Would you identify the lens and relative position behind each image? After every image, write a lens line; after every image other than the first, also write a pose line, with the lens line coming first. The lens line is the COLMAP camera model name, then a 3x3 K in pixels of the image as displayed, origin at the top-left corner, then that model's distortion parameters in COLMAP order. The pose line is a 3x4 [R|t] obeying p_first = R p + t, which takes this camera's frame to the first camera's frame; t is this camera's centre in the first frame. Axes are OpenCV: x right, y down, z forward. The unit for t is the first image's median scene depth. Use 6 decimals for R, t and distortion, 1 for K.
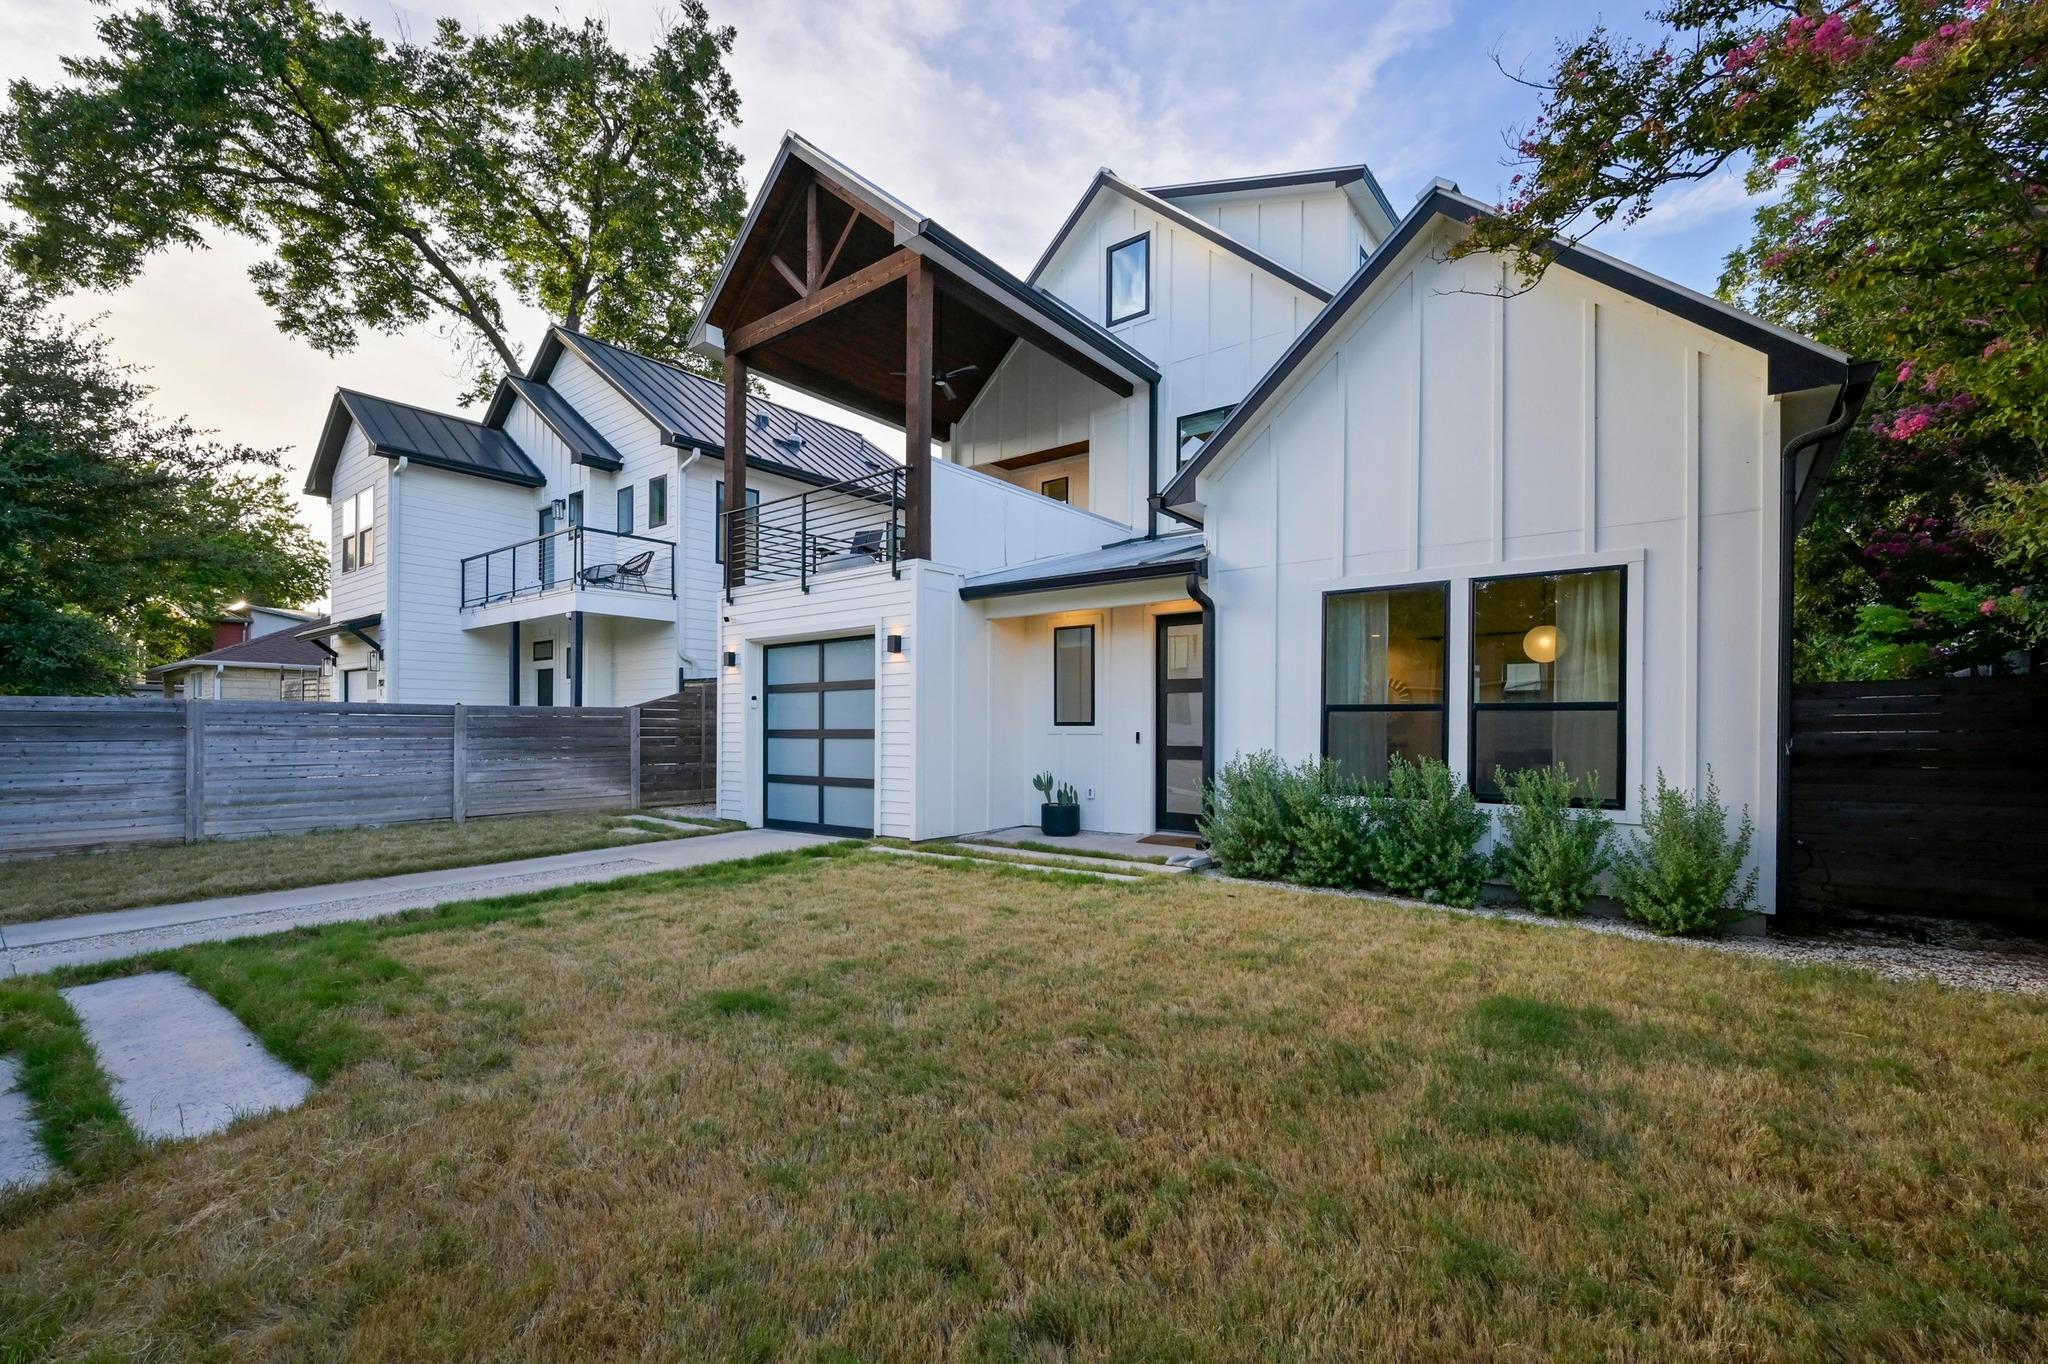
lens RADIAL K [[848.4, 0, 1025.2], [0, 848.4, 721.0], [0, 0, 1]] dist [-0.000587, -0.000006]
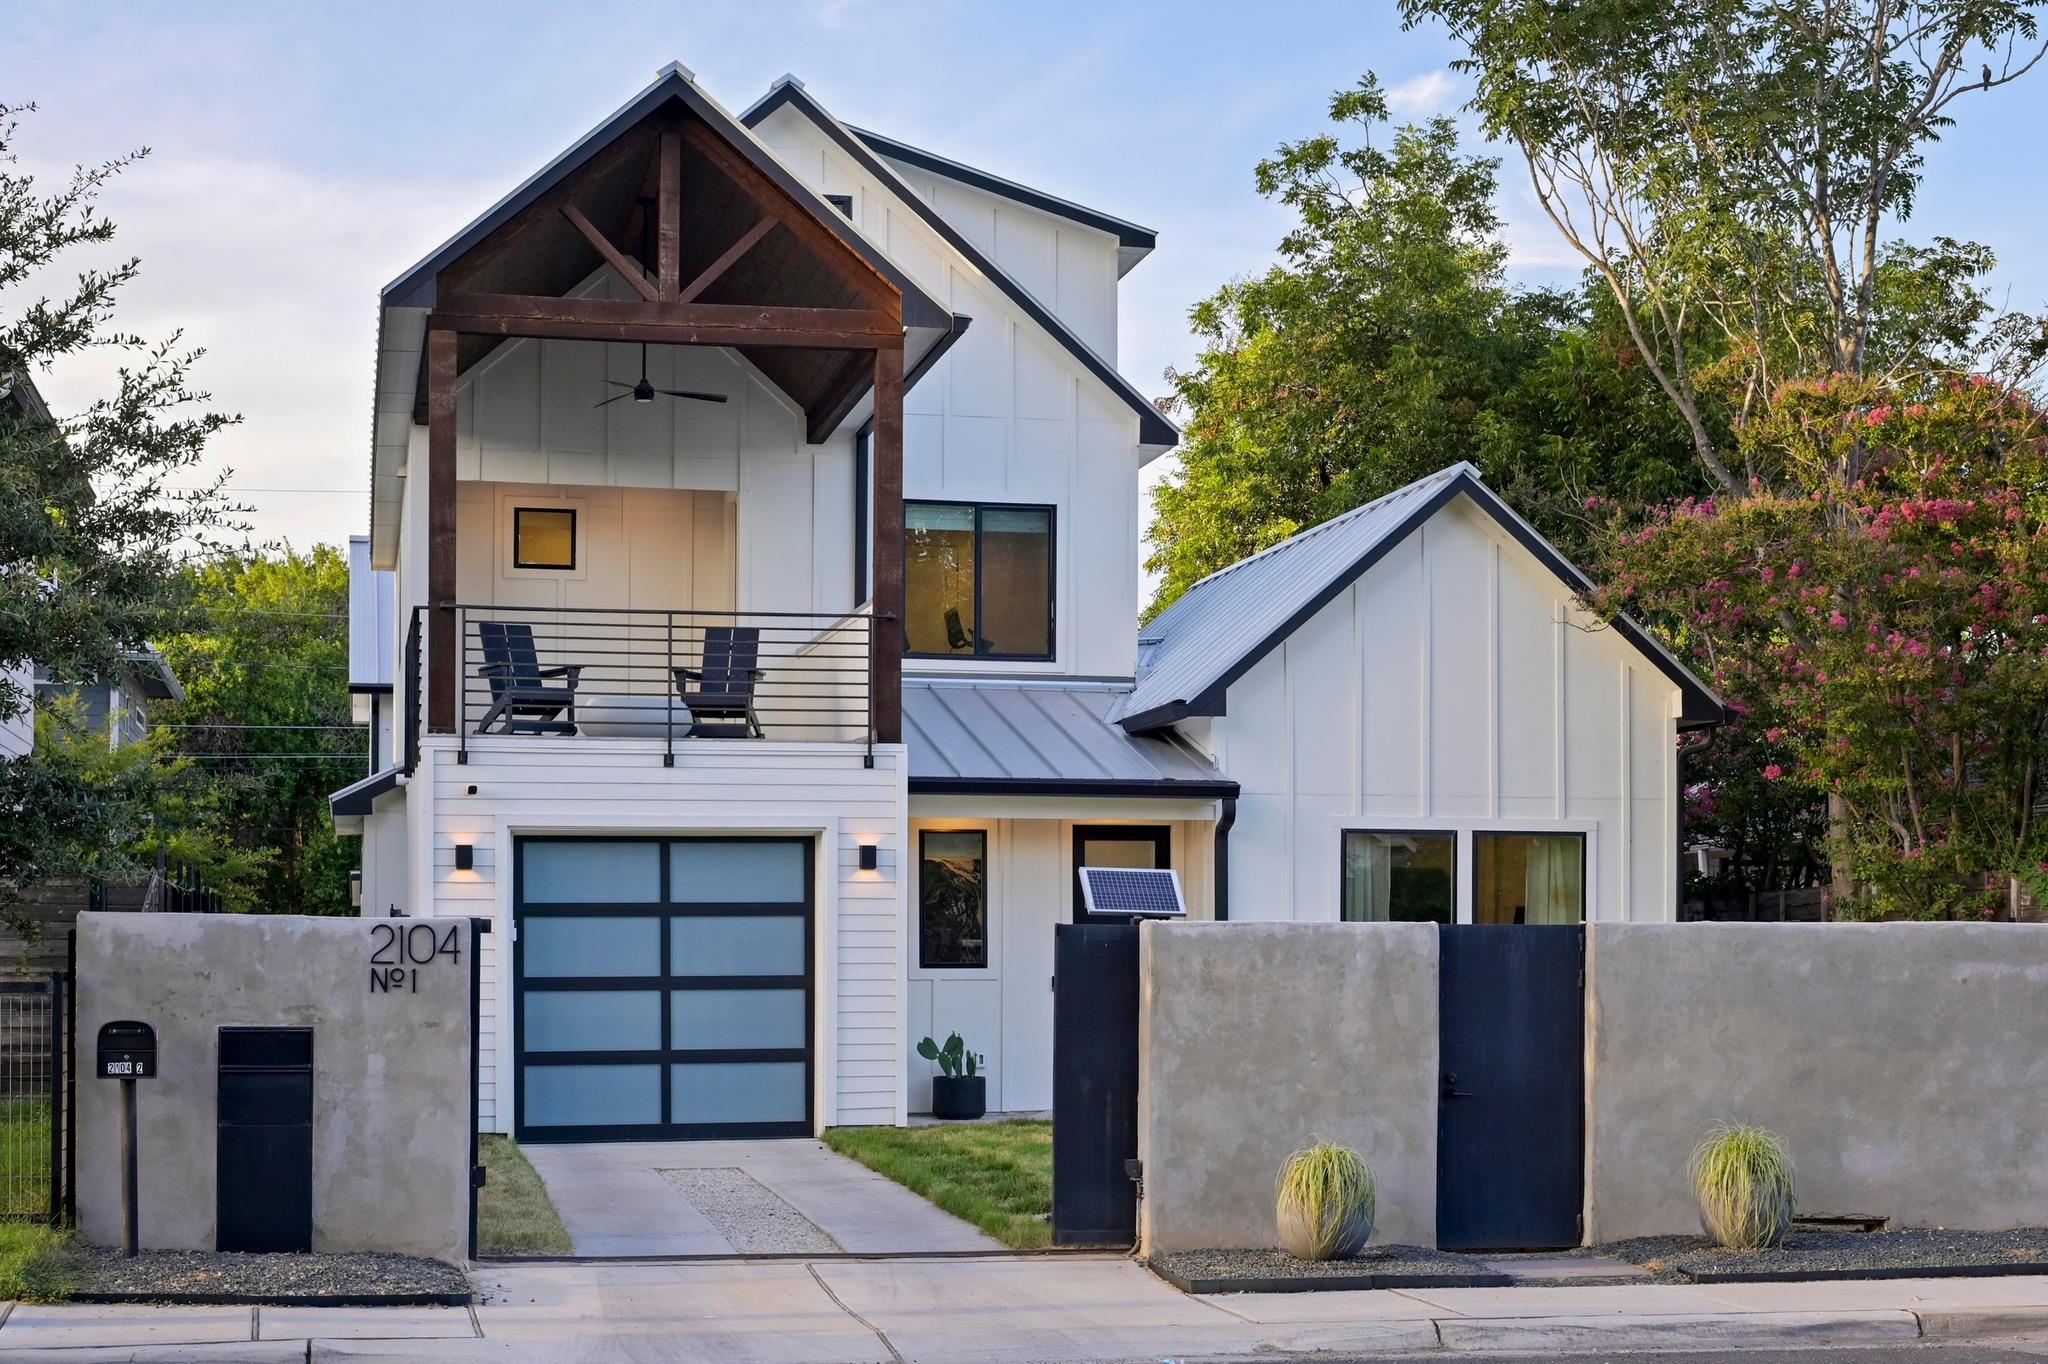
lens RADIAL K [[3281.6, 0, 1024.0], [0, 3281.6, 682.0], [0, 0, 1]] dist [0.004927, 0.001180]
pose [[0.652500, 0.063972, 0.755084, -2.023738], [-0.003462, 0.996672, -0.081449, -0.011091], [-0.757781, 0.050532, 0.650549, -0.861226]]
